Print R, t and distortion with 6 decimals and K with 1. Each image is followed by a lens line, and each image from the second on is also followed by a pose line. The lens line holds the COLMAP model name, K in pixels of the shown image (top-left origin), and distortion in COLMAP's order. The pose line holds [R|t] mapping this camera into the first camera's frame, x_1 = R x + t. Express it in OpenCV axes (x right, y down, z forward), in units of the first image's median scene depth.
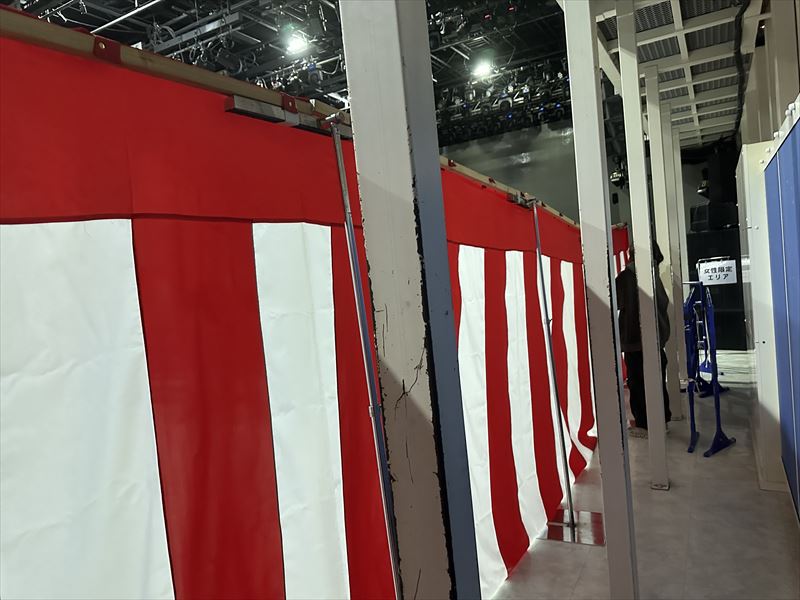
lens RADIAL K [[585.3, 0, 400.4], [0, 585.3, 299.3], [0, 0, 1]] dist [0.025530, -0.028042]
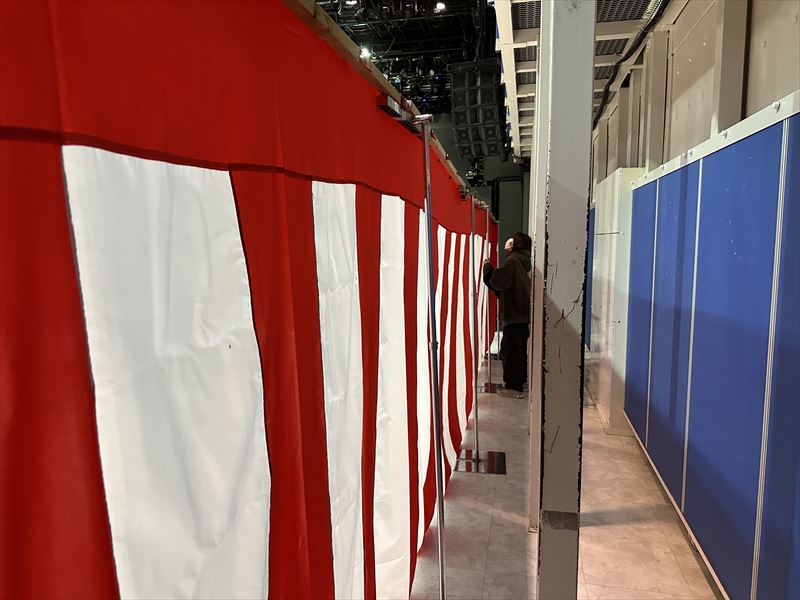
lens RADIAL K [[585.3, 0, 398.6], [0, 585.3, 301.9], [0, 0, 1]] dist [0.025530, -0.028042]
pose [[0.955811, 0.062837, 0.287188, -0.179982], [-0.074835, 0.996714, 0.030984, 0.020549], [-0.284298, -0.051107, 0.957373, -0.082781]]
